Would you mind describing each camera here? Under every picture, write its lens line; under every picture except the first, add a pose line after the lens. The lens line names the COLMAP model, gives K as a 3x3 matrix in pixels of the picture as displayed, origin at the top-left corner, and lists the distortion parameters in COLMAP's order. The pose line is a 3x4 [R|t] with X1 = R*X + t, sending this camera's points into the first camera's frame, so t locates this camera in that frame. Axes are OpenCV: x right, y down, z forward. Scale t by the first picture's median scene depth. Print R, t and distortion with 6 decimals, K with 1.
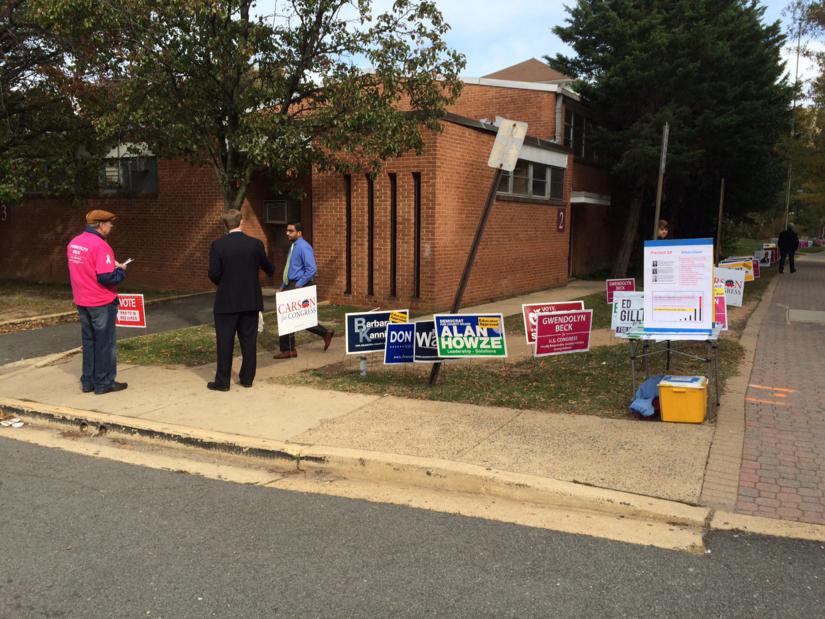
lens RADIAL K [[696.5, 0, 415.6], [0, 696.5, 313.0], [0, 0, 1]] dist [0.062304, 0.011399]
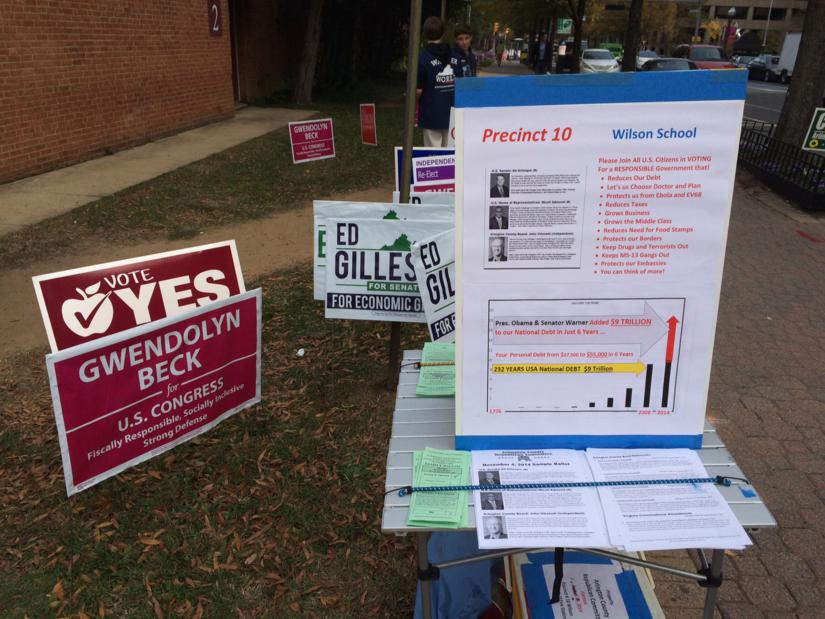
lens RADIAL K [[696.5, 0, 417.0], [0, 696.5, 306.0], [0, 0, 1]] dist [0.062304, 0.011399]
pose [[0.903511, -0.136309, 0.406310, 0.172874], [0.032670, 0.967219, 0.251833, -0.071074], [-0.427317, -0.214260, 0.878346, 0.634292]]
